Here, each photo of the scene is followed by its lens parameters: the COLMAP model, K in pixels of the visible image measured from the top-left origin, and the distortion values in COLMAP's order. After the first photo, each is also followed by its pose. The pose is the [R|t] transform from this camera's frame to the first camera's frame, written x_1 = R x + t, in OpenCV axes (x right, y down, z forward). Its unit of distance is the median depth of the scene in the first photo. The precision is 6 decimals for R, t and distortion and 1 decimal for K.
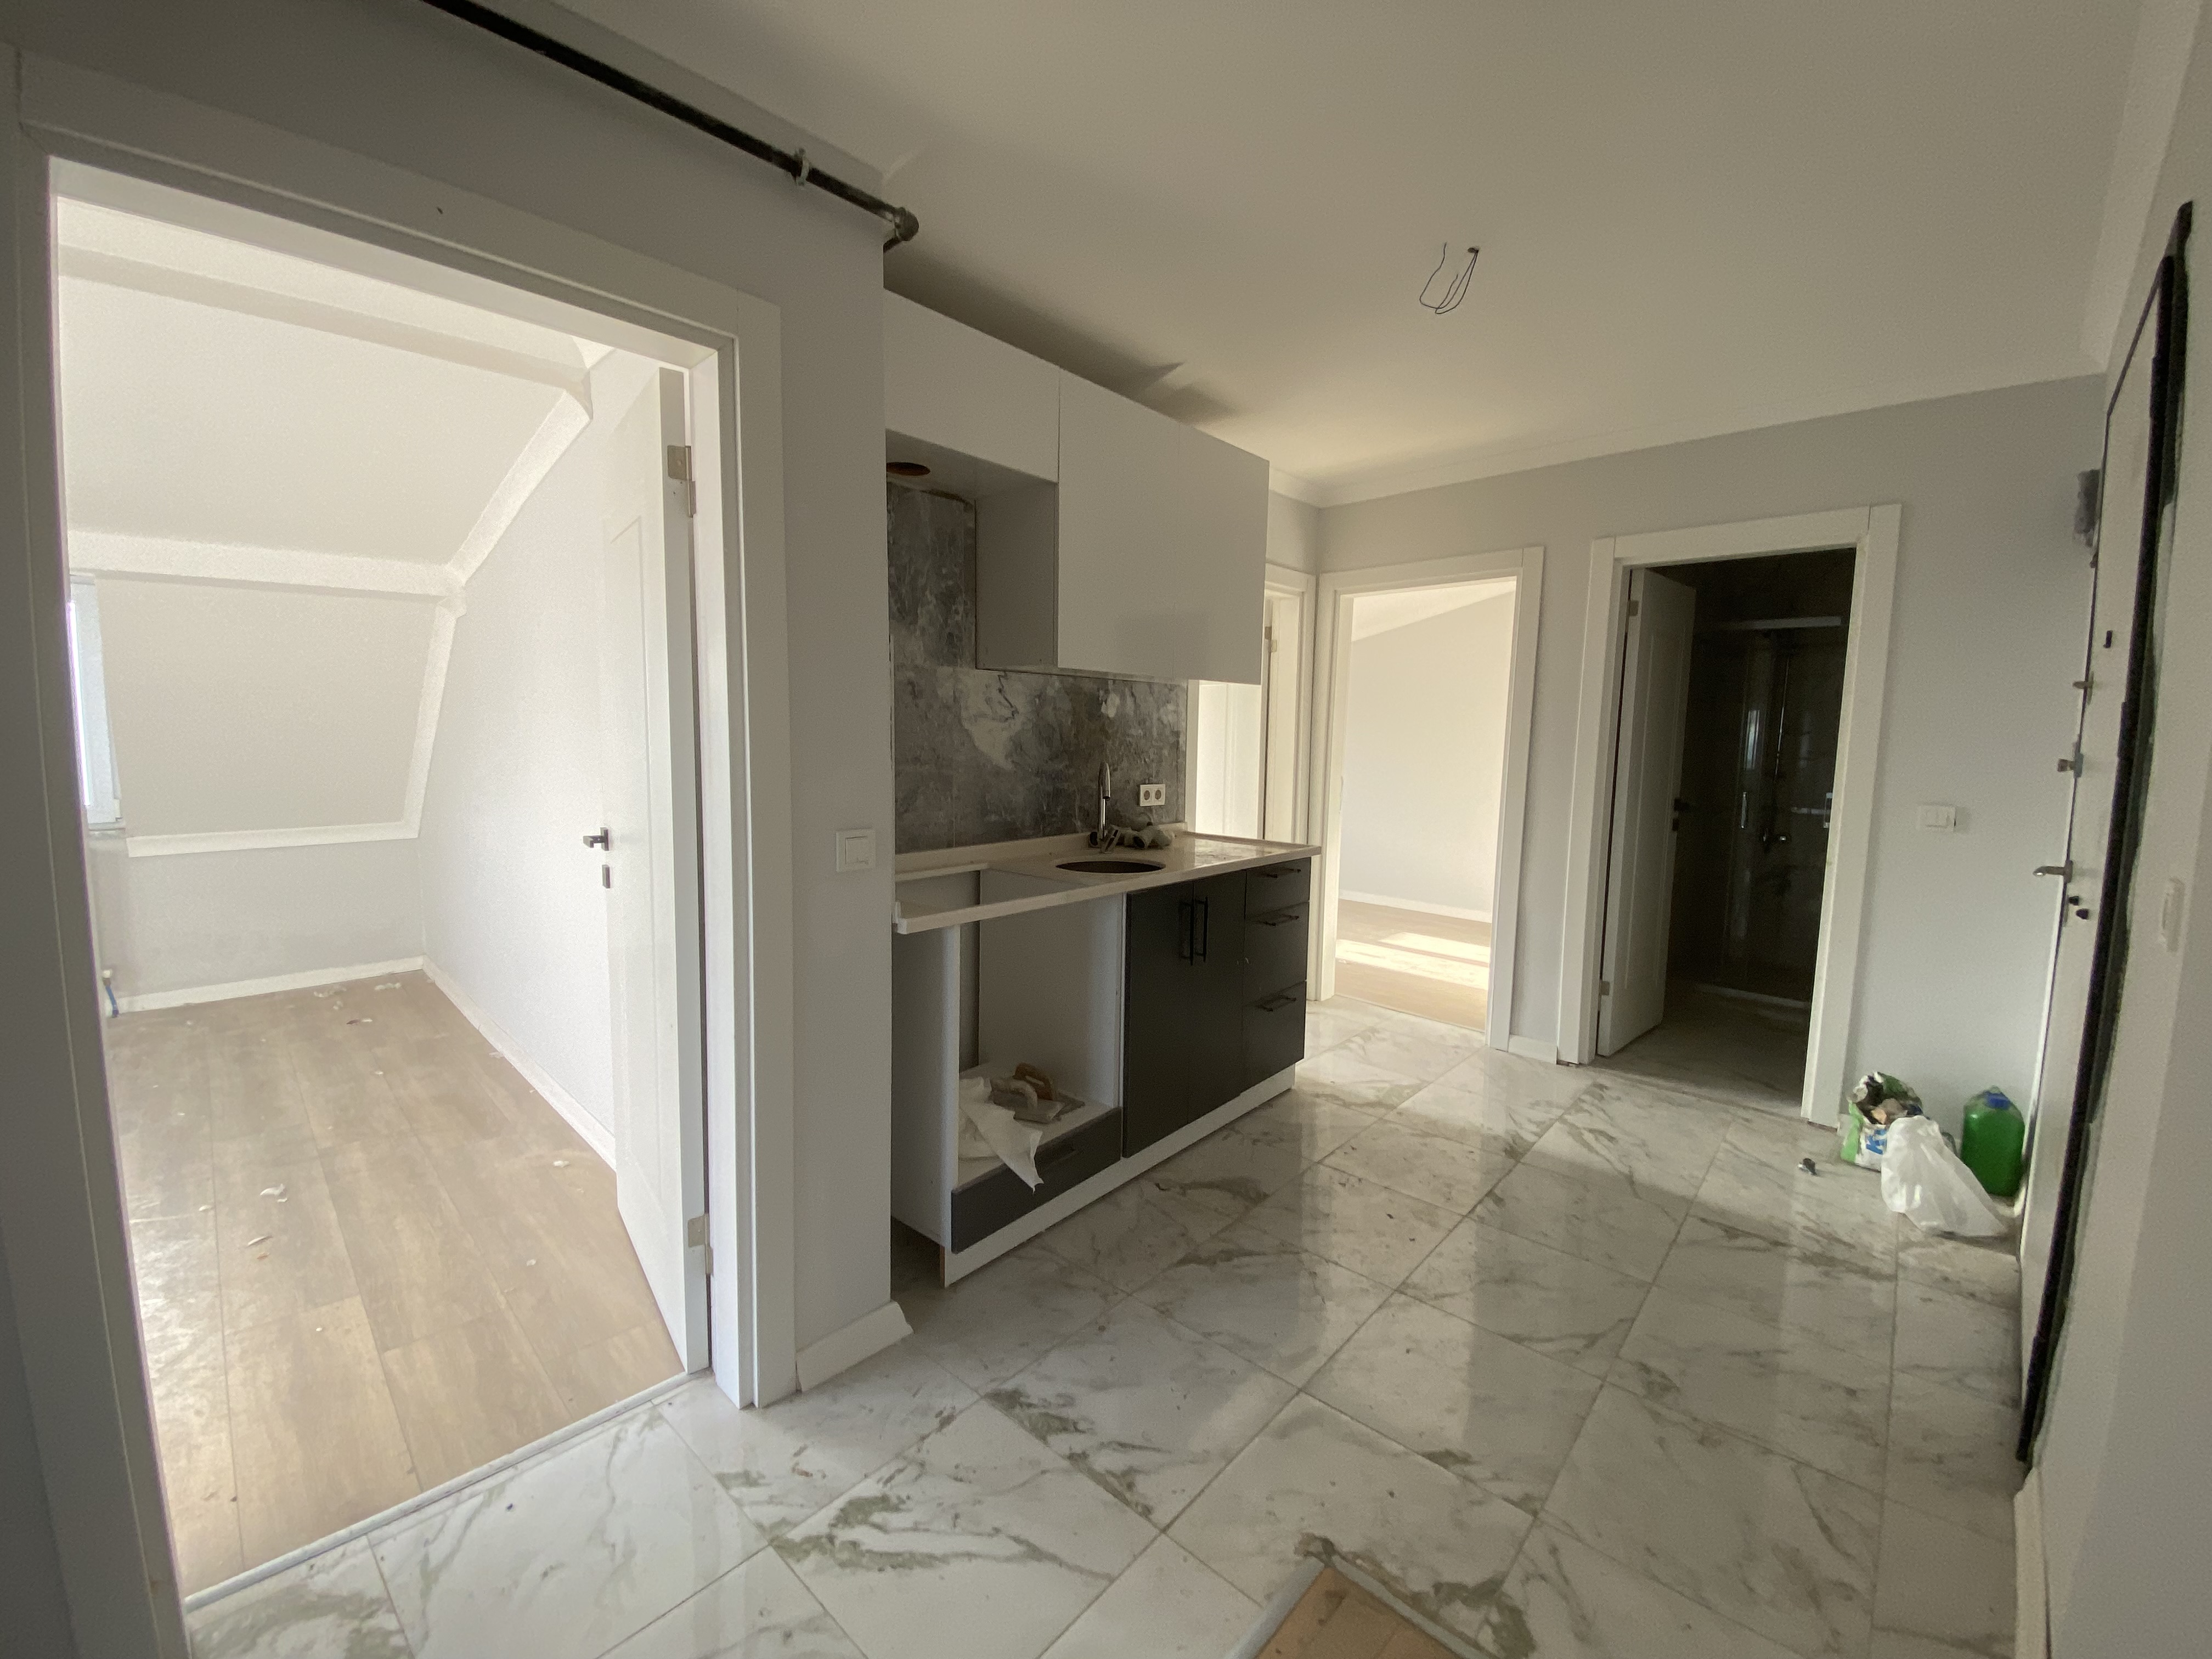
lens RADIAL K [[900.0, 0, 1107.7], [0, 900.0, 820.8], [0, 0, 1]] dist [0.028613, -0.027843]
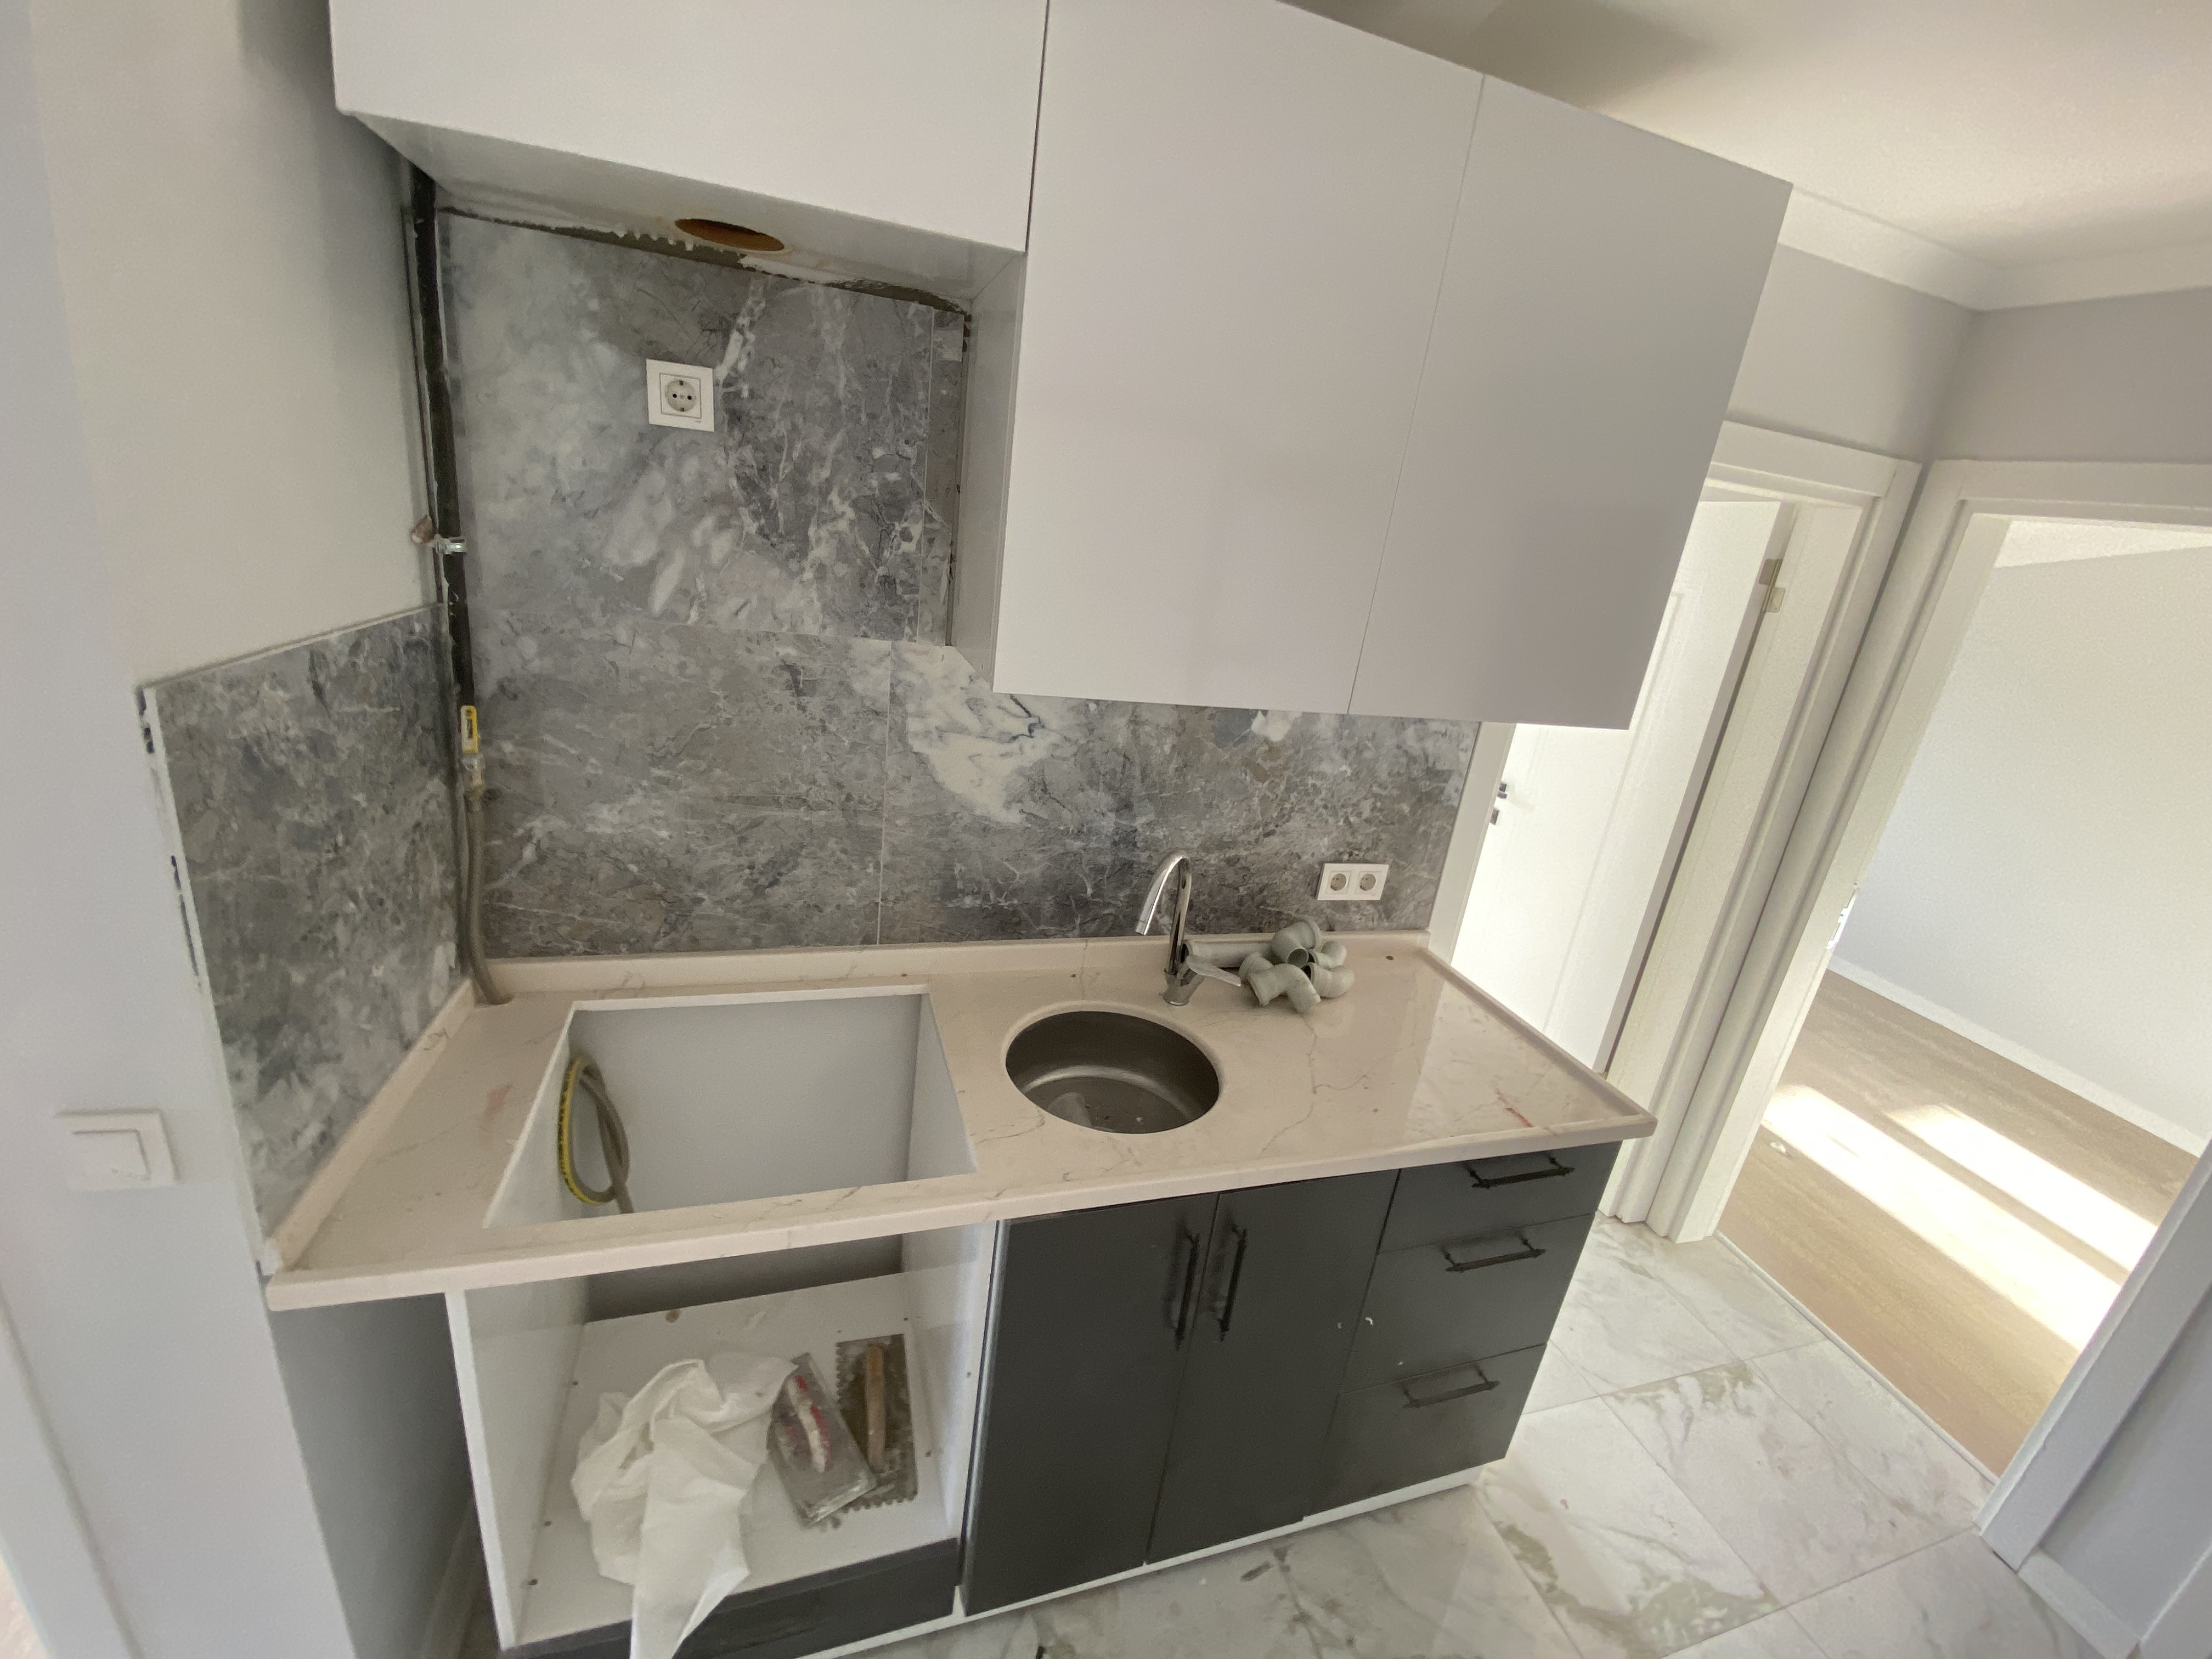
lens RADIAL K [[900.0, 0, 1107.7], [0, 900.0, 820.8], [0, 0, 1]] dist [0.028613, -0.027843]
pose [[0.850816, 0.248393, -0.463047, 0.208186], [-0.160769, 0.962012, 0.220651, -0.200875], [0.500265, -0.113290, 0.858429, 0.574785]]
